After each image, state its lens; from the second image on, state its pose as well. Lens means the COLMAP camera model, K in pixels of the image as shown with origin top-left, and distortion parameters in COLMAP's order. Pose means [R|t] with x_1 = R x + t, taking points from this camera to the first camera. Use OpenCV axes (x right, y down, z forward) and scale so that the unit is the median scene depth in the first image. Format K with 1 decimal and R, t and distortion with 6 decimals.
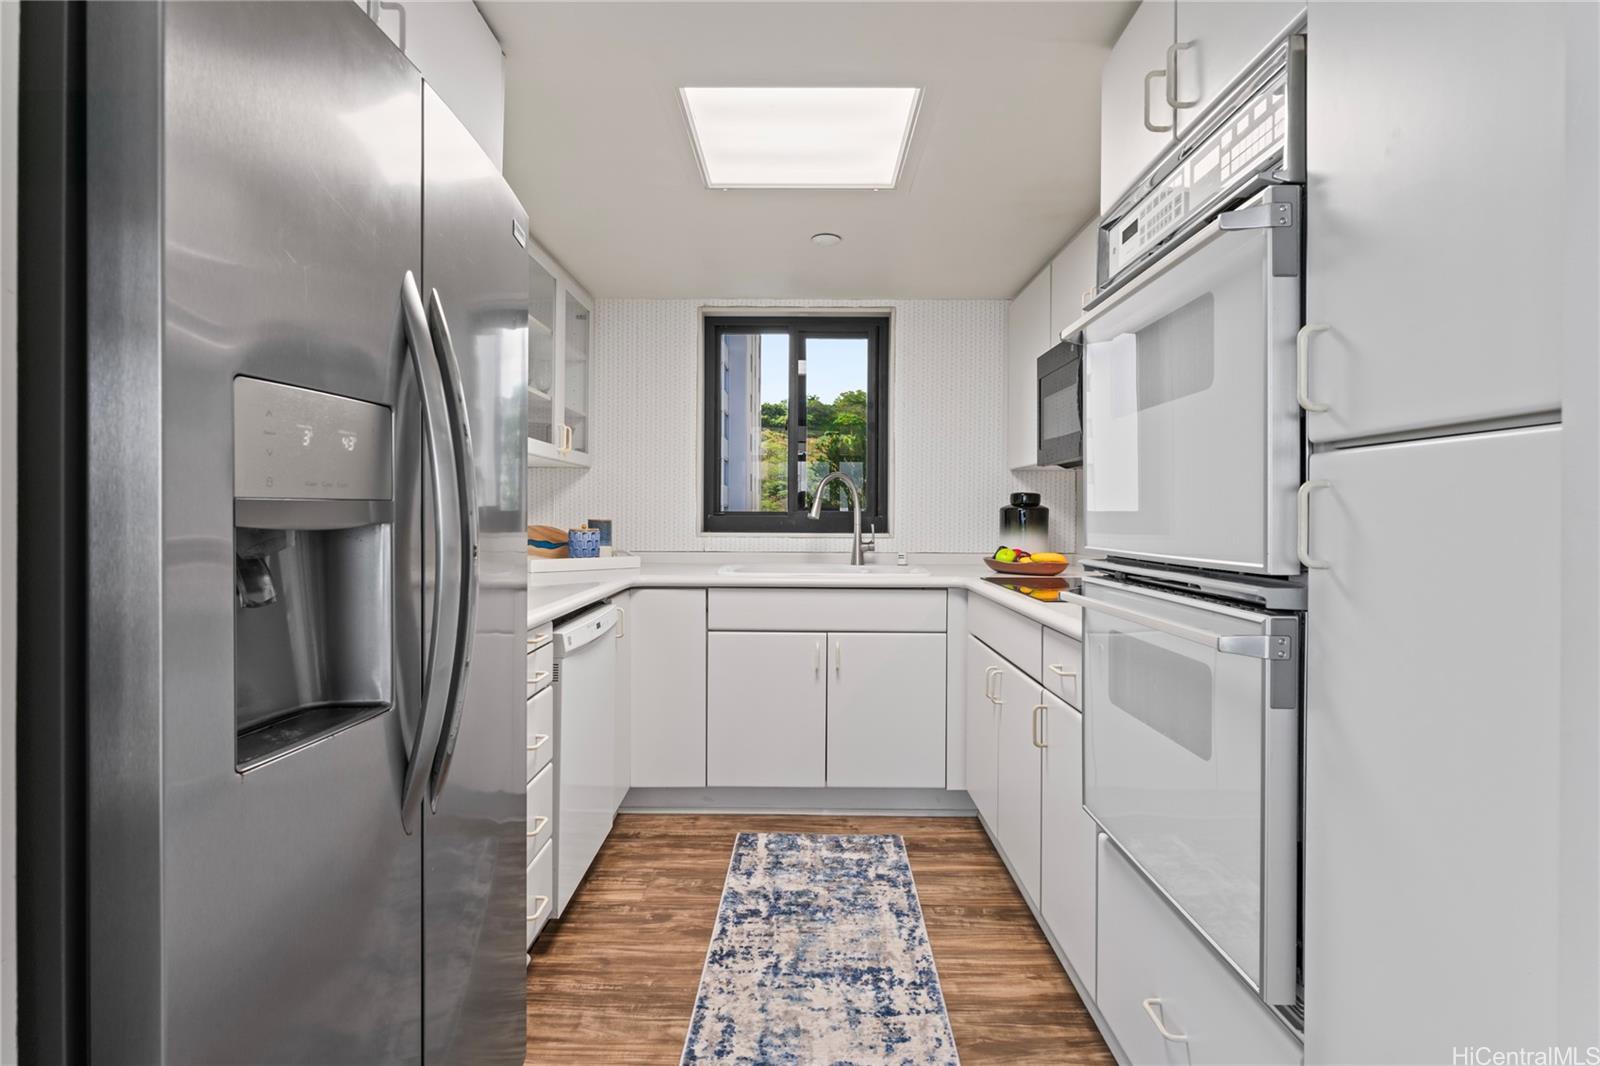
lens RADIAL K [[857.8, 0, 805.8], [0, 857.8, 523.1], [0, 0, 1]] dist [0.002373, 0.000131]
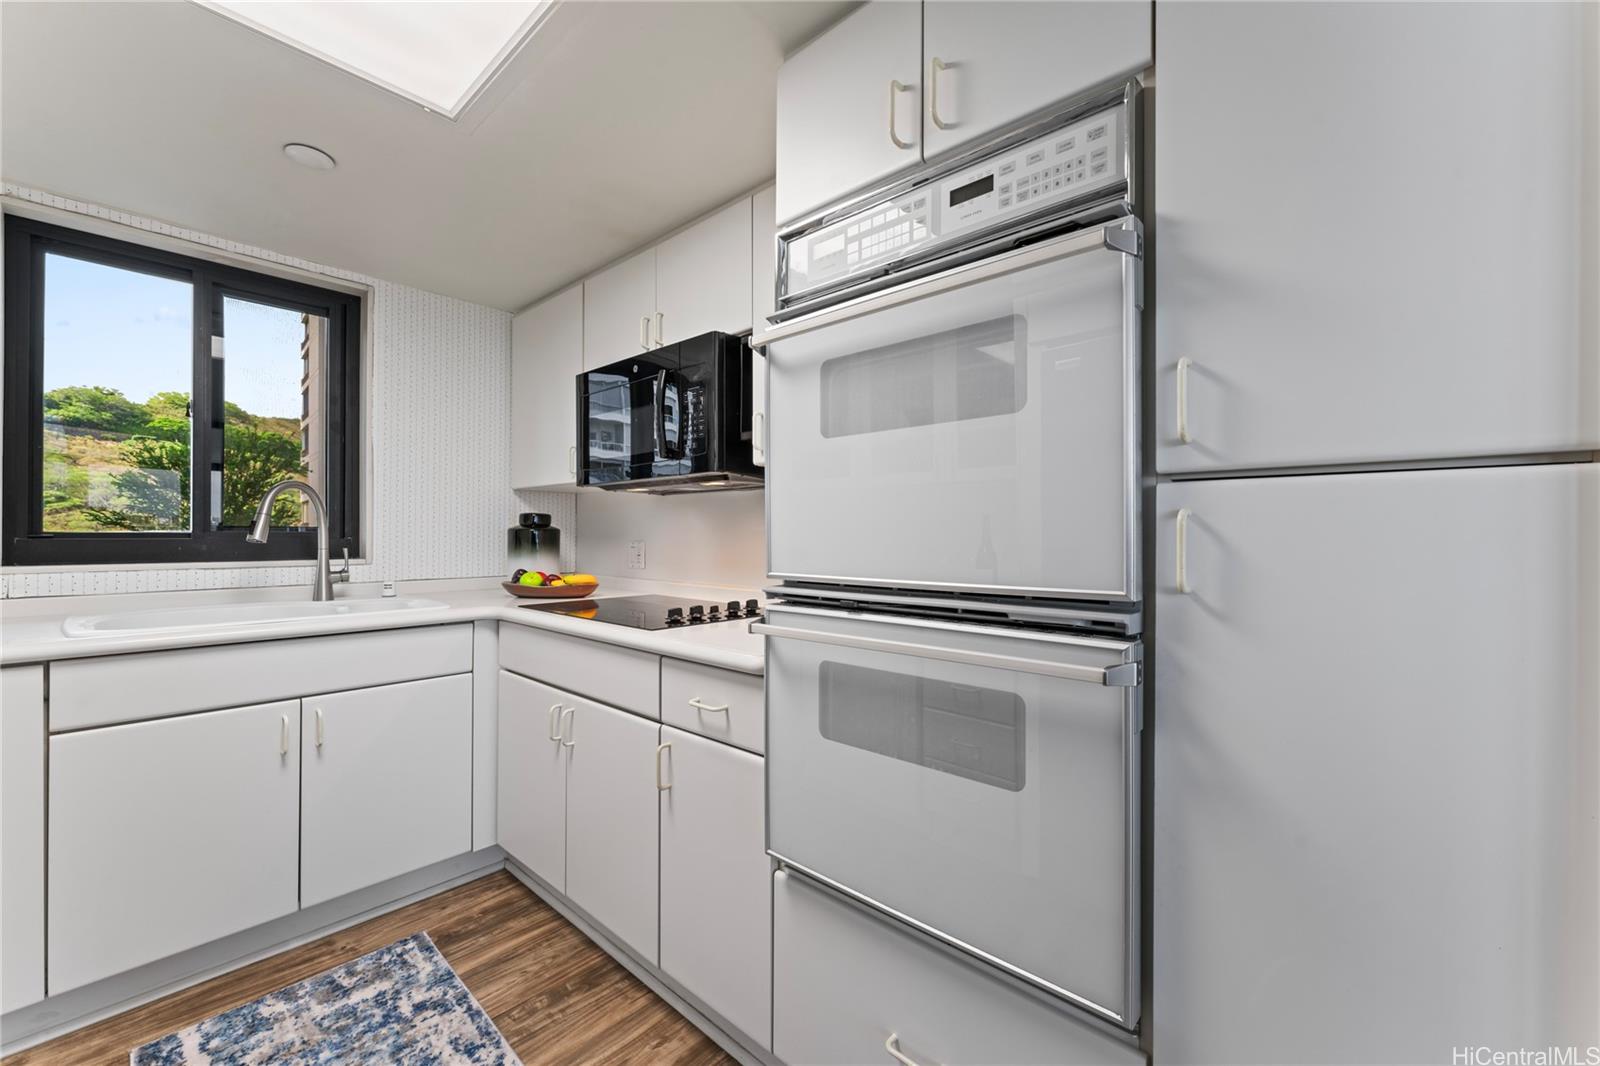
lens RADIAL K [[642.1, 0, 796.2], [0, 642.1, 535.8], [0, 0, 1]] dist [0.003029, -0.000729]
pose [[0.652477, -0.003950, 0.757798, -0.120752], [0.007078, 0.999975, -0.000882, -0.008031], [-0.757775, 0.005939, 0.652489, 0.338873]]
